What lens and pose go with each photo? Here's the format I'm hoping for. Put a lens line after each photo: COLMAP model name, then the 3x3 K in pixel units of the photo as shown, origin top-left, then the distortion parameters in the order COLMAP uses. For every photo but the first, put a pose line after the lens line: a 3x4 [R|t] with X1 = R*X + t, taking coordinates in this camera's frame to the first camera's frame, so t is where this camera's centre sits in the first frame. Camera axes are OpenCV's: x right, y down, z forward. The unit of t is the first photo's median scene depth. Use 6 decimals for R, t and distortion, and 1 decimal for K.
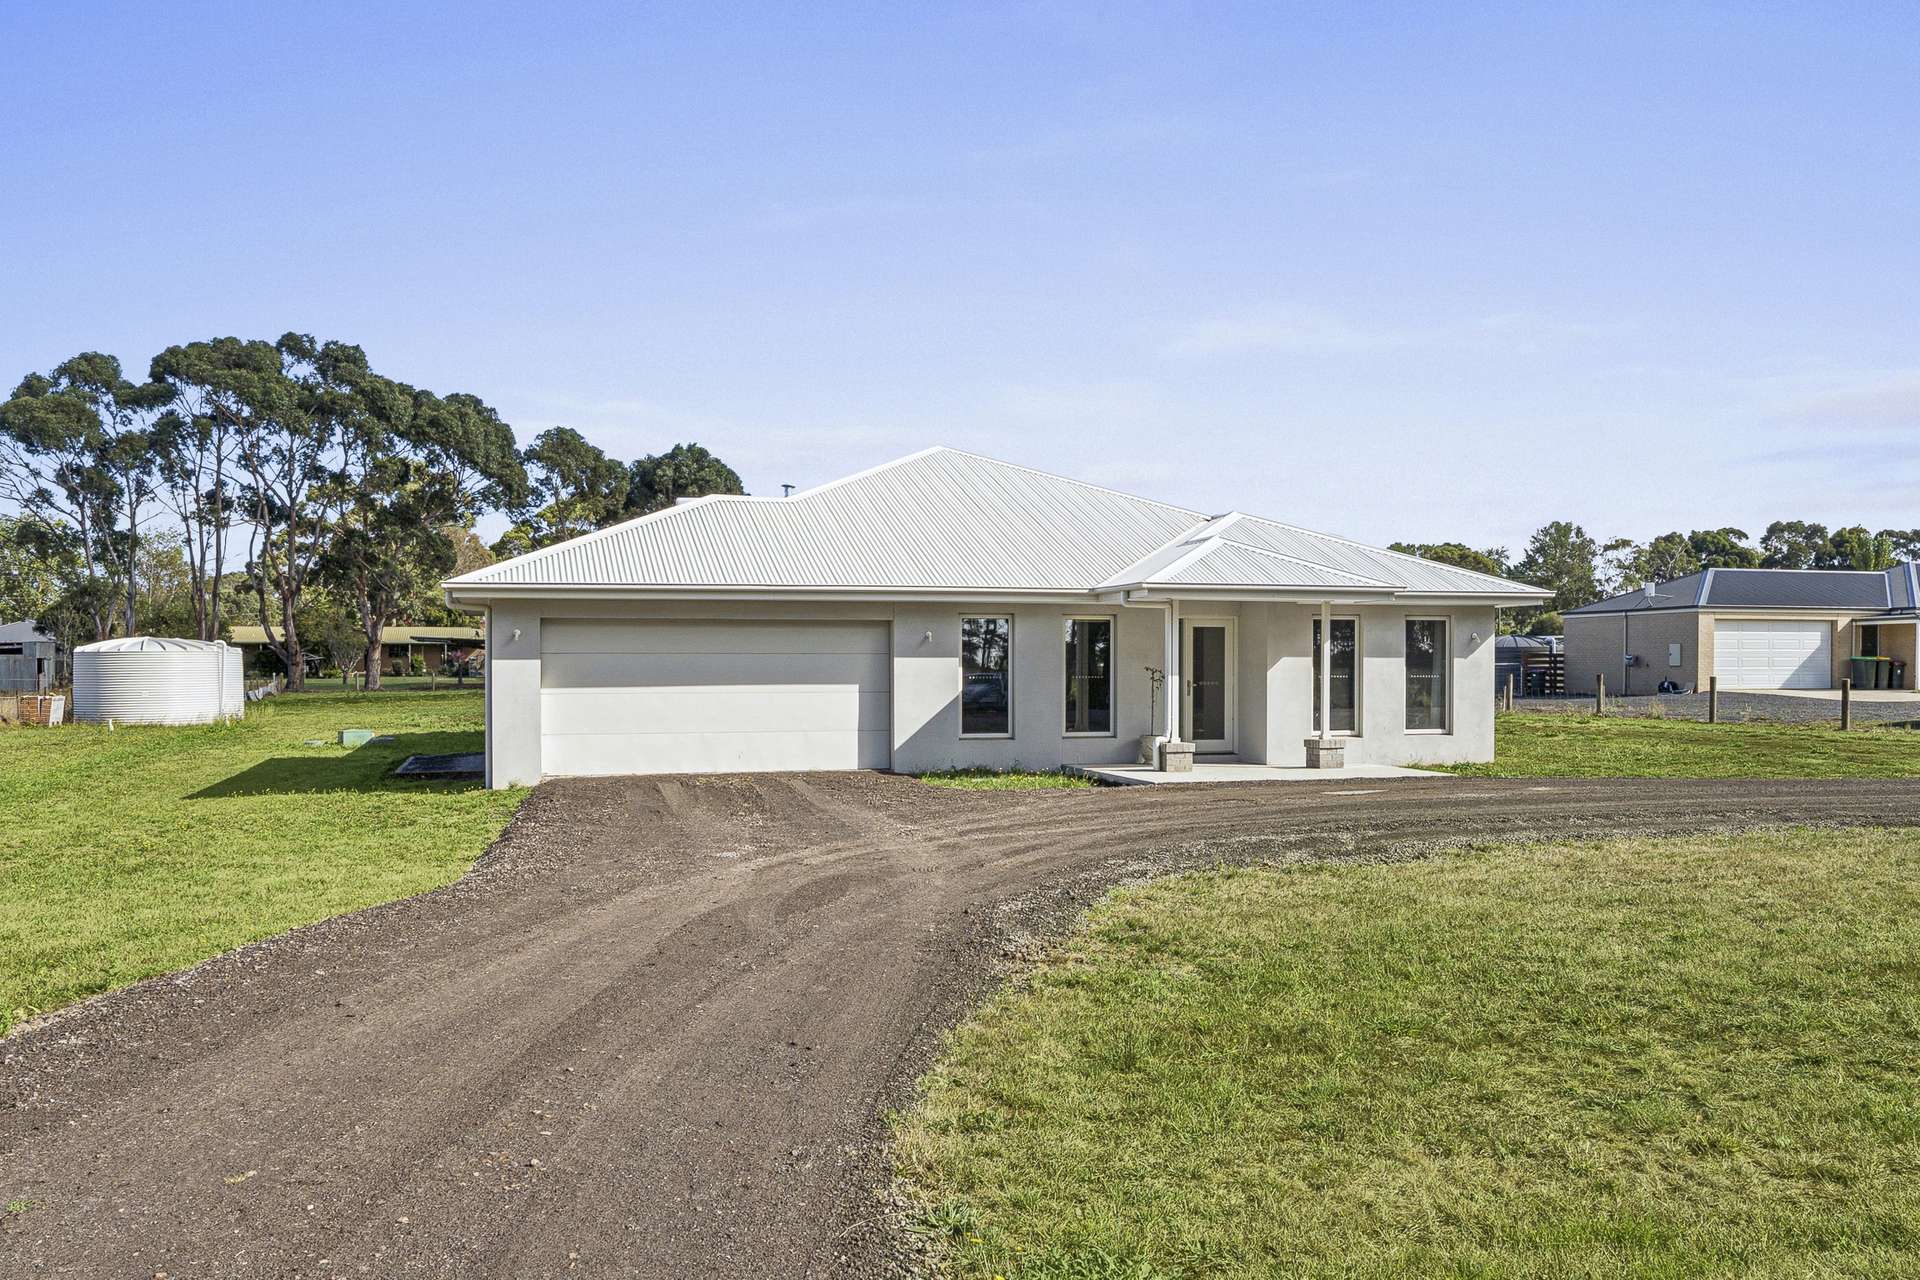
lens RADIAL K [[1405.5, 0, 961.0], [0, 1405.5, 643.8], [0, 0, 1]] dist [0.000586, 0.006467]
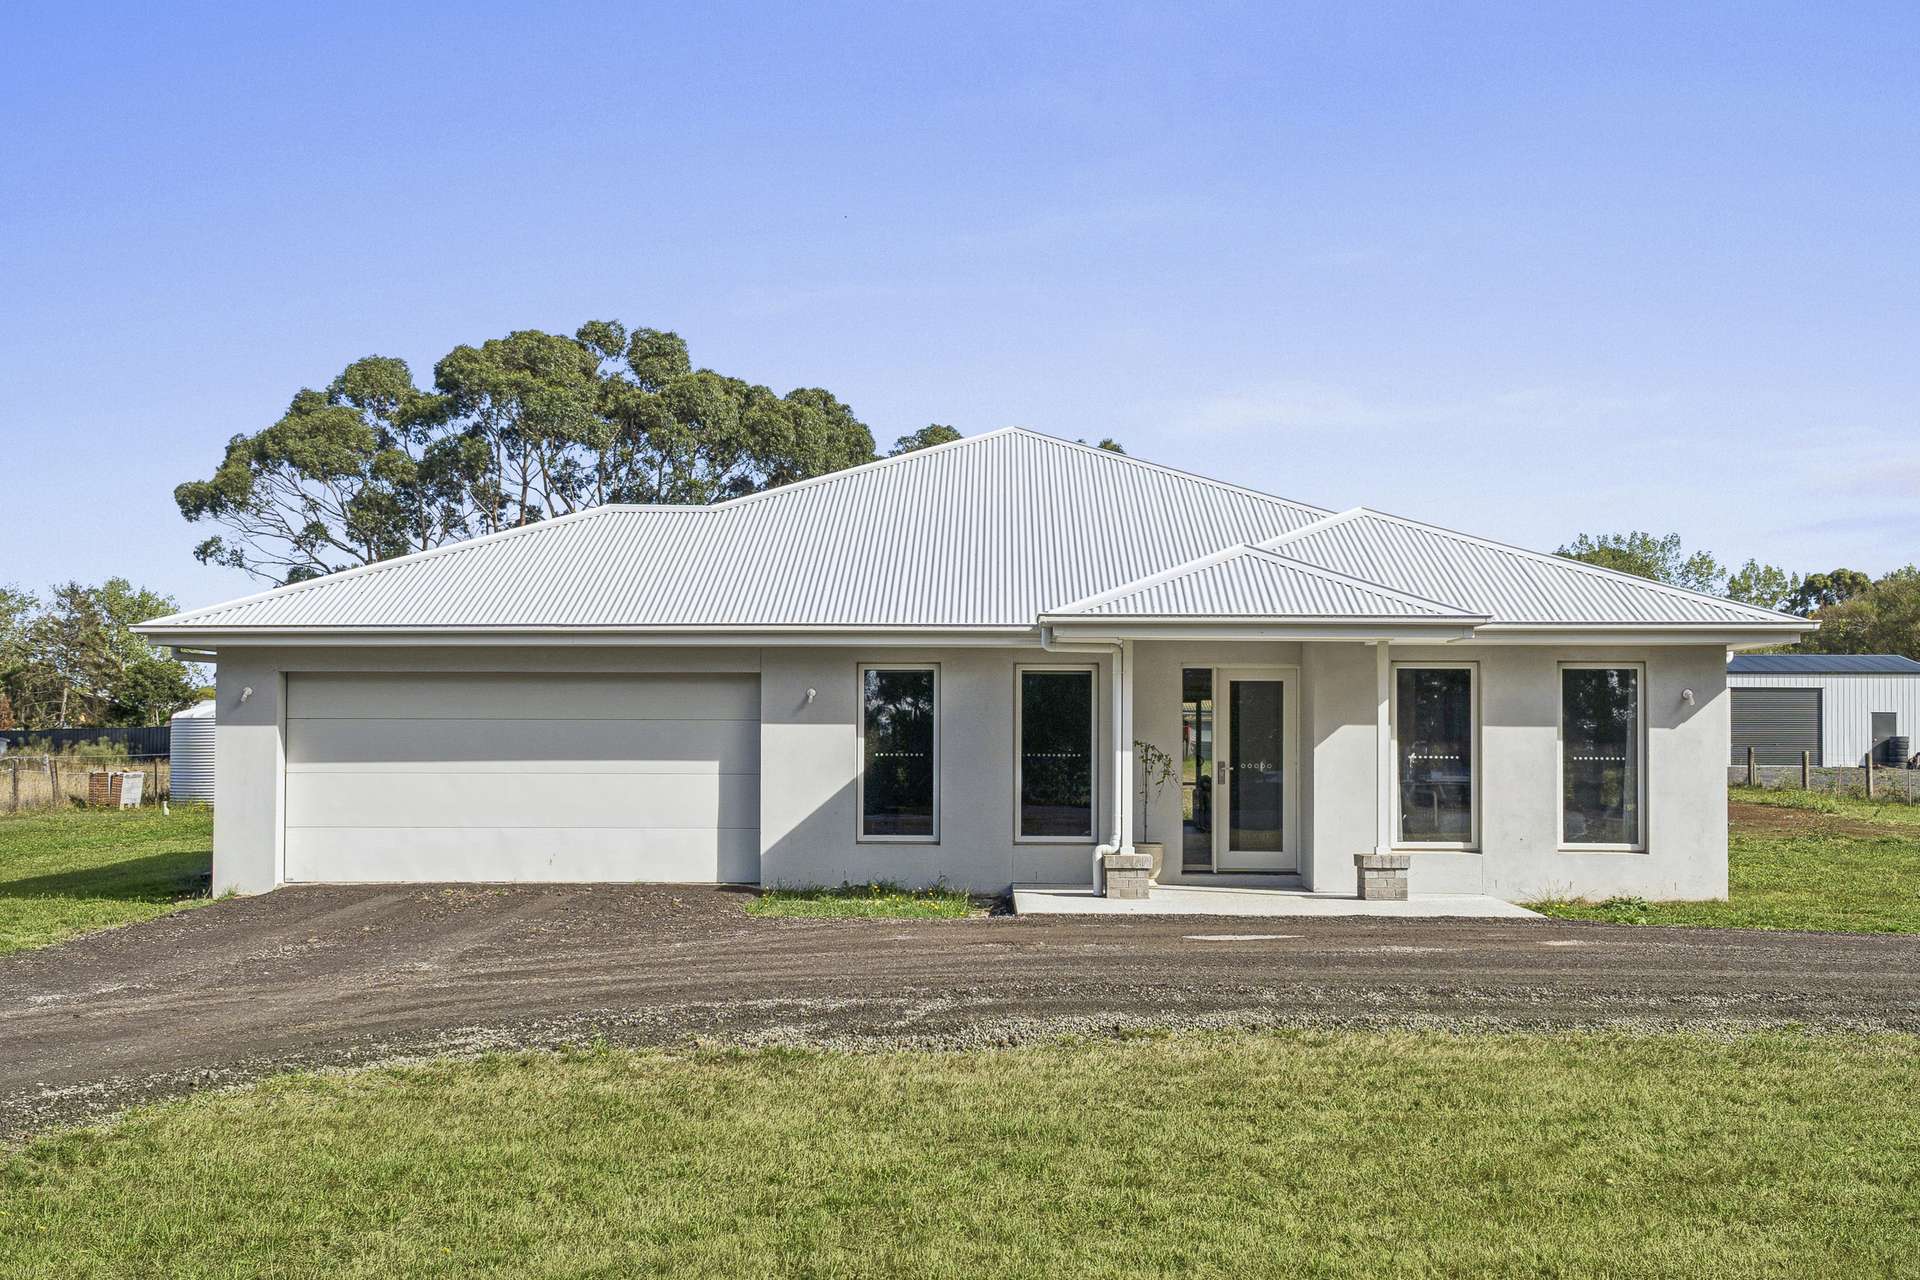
lens RADIAL K [[1909.3, 0, 960.3], [0, 1909.3, 638.1], [0, 0, 1]] dist [0.070710, 0.000000]
pose [[0.961062, -0.009762, -0.276161, 0.307520], [-0.000365, 0.999330, -0.036596, 0.001280], [0.276334, 0.035272, 0.960414, 0.101122]]
